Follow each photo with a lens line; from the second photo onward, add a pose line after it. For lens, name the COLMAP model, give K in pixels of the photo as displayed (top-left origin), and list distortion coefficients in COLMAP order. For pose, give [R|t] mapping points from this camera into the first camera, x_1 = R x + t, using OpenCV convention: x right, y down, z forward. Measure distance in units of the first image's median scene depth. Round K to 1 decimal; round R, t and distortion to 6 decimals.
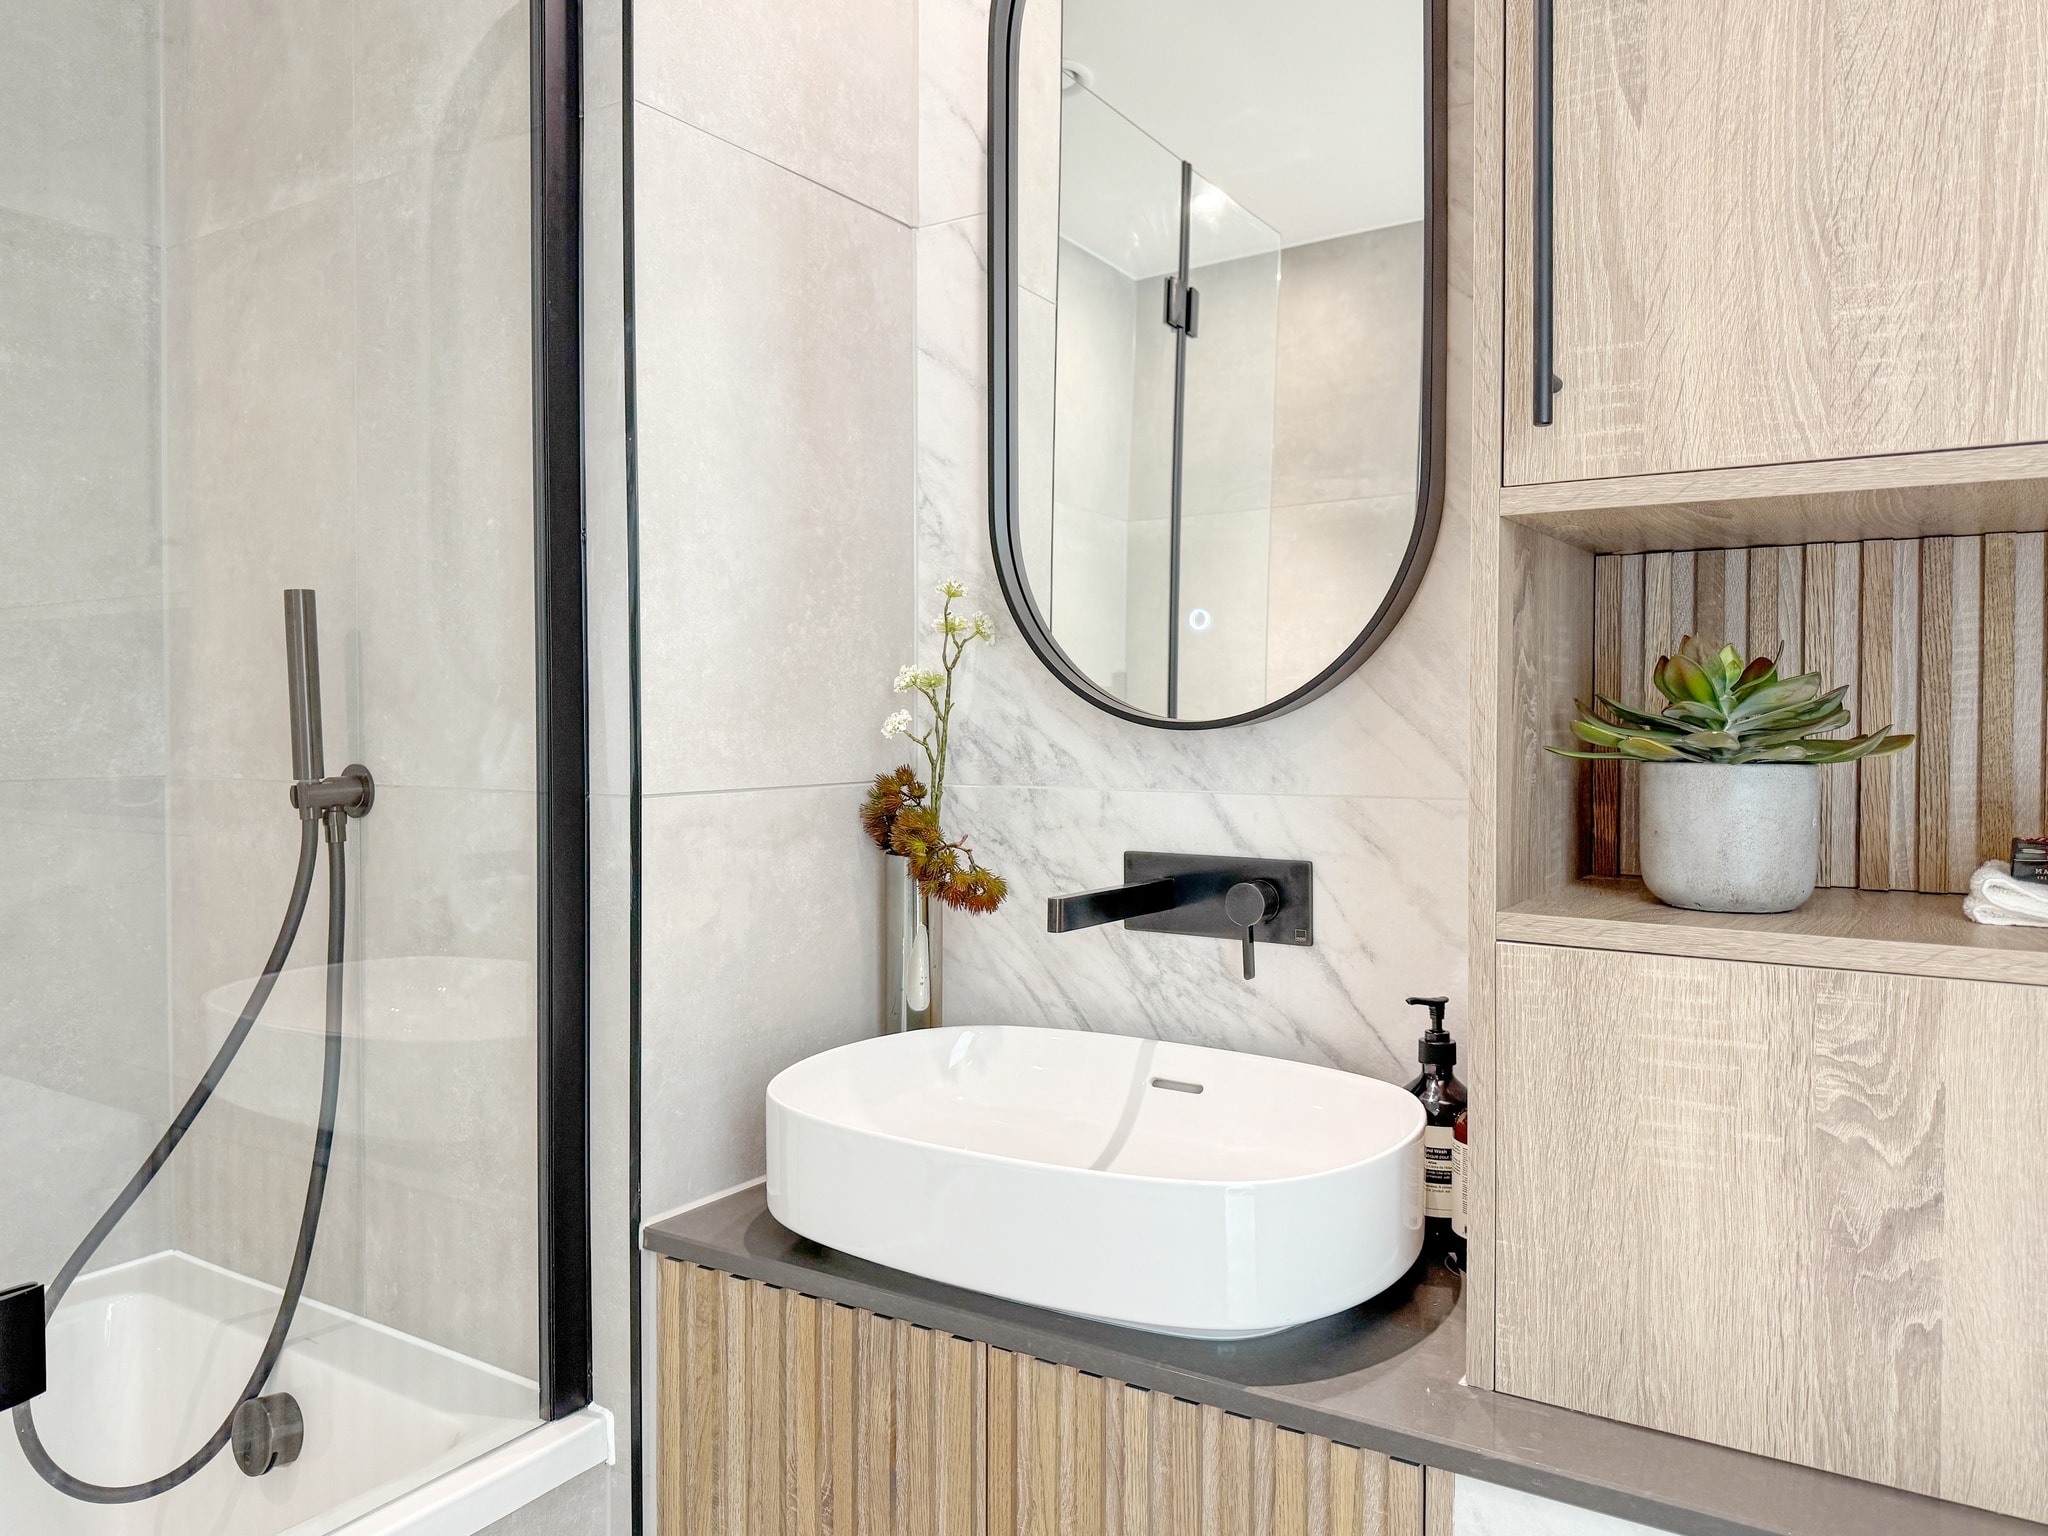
lens RADIAL K [[1423.9, 0, 990.5], [0, 1423.9, 756.2], [0, 0, 1]] dist [0.081604, -0.117348]
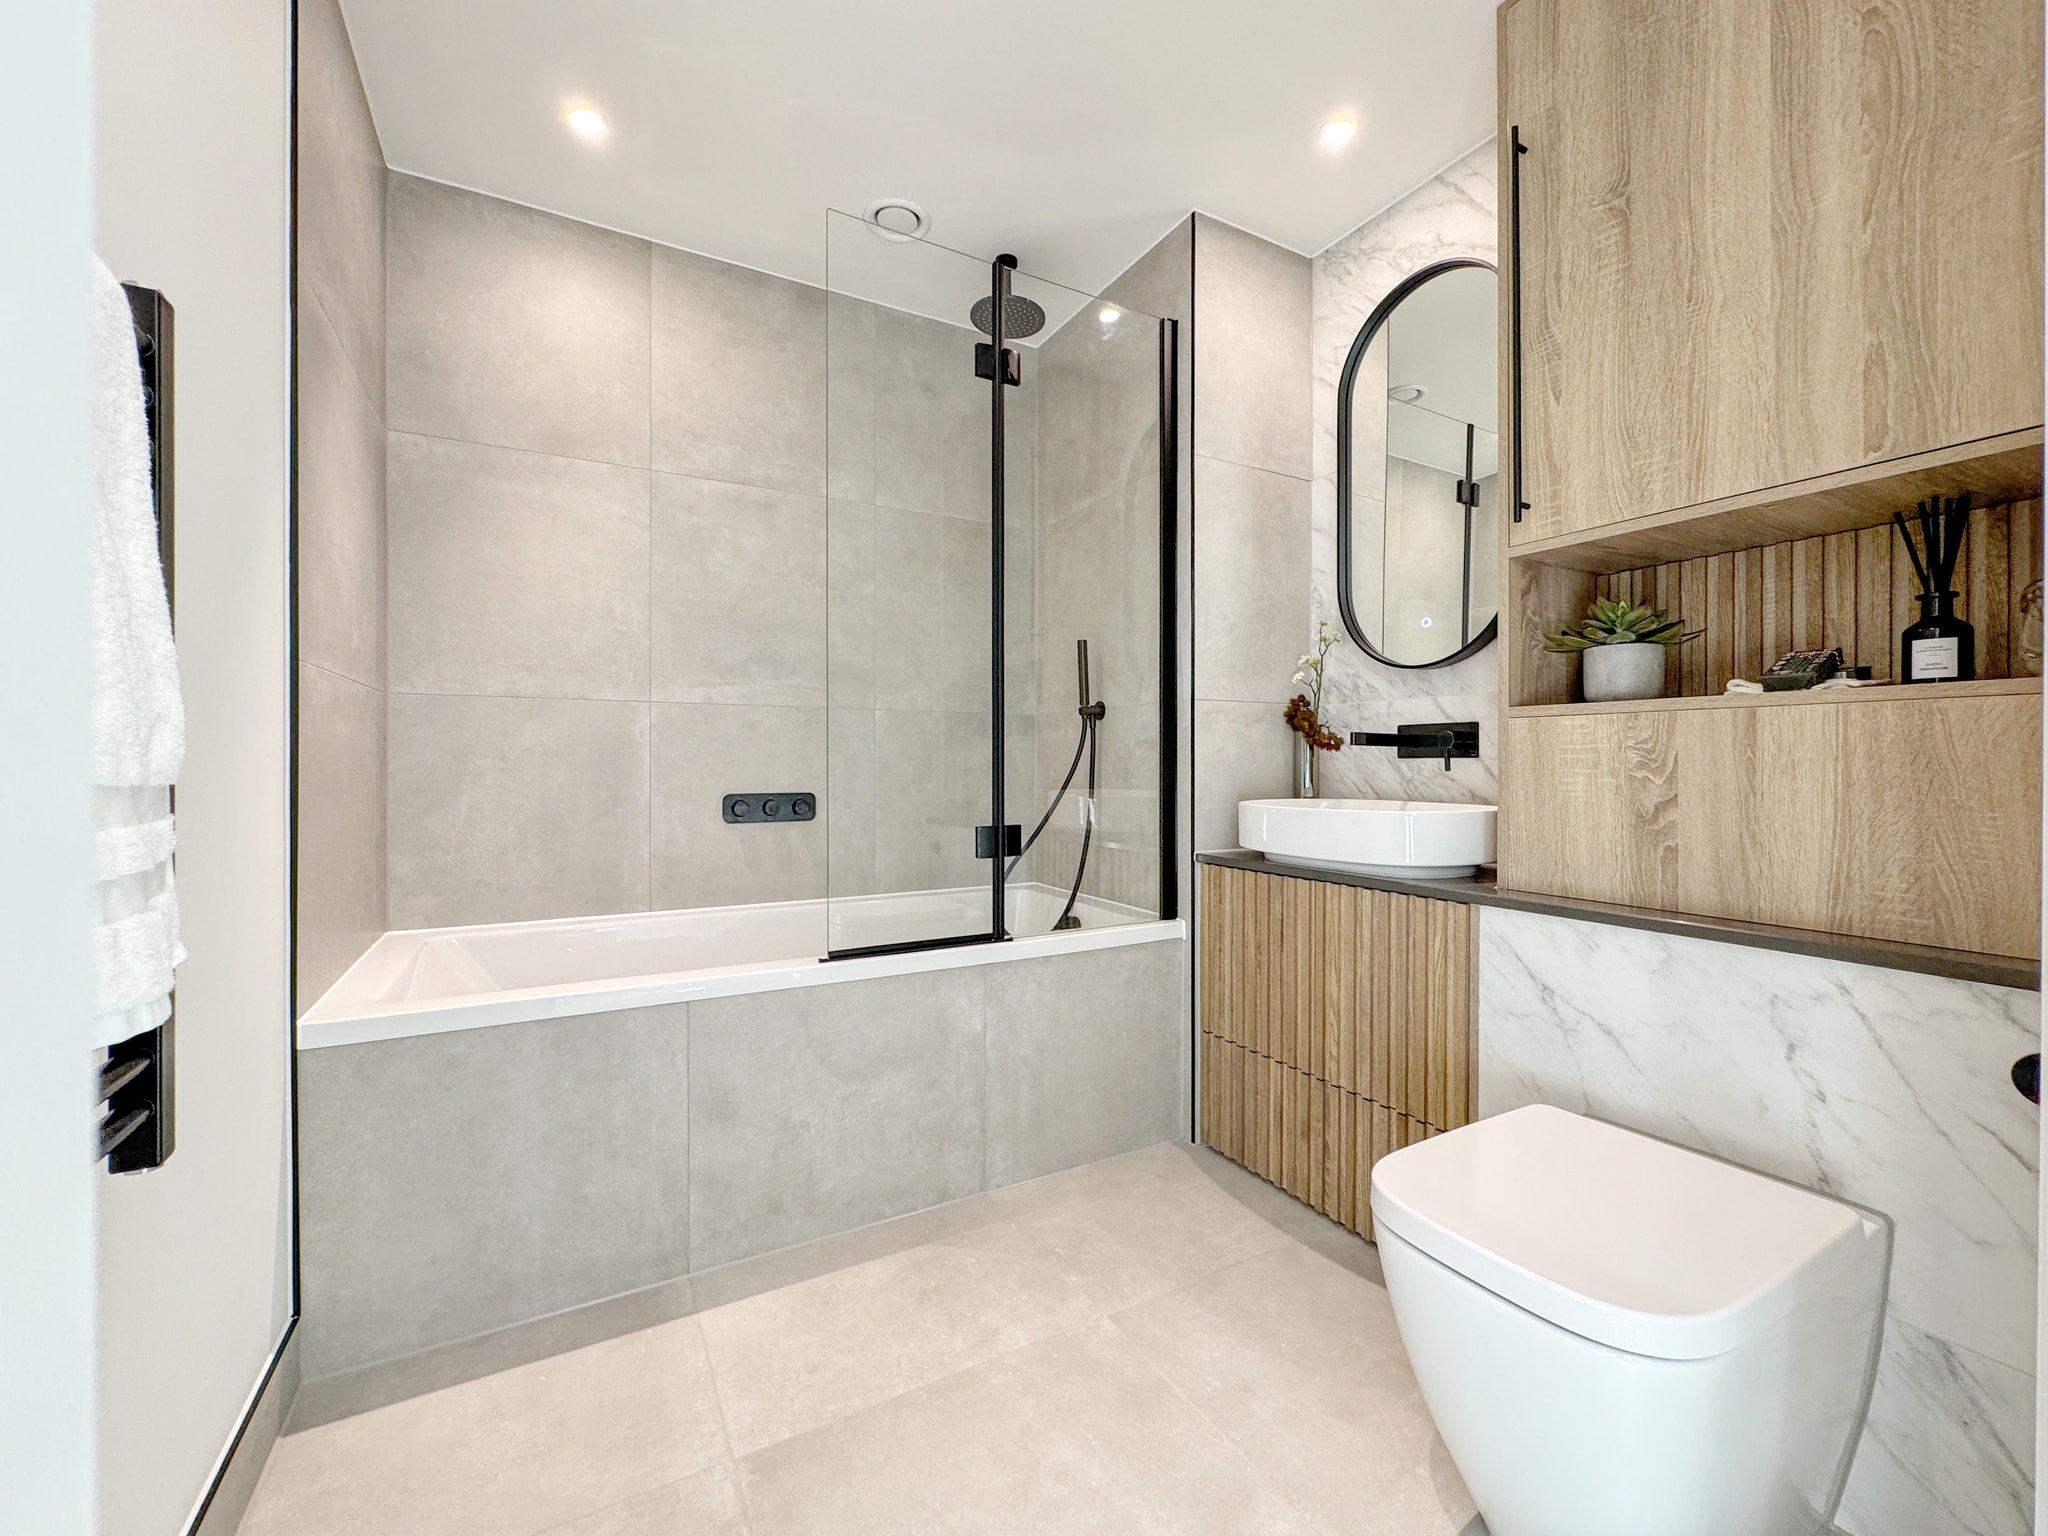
lens RADIAL K [[832.4, 0, 1024.0], [0, 832.4, 768.0], [0, 0, 1]] dist [-0.002060, -0.000016]
pose [[0.887591, -0.003108, -0.460623, 0.183675], [-0.011324, 0.999528, -0.028564, 0.188285], [0.460494, 0.030569, 0.887136, -0.521652]]
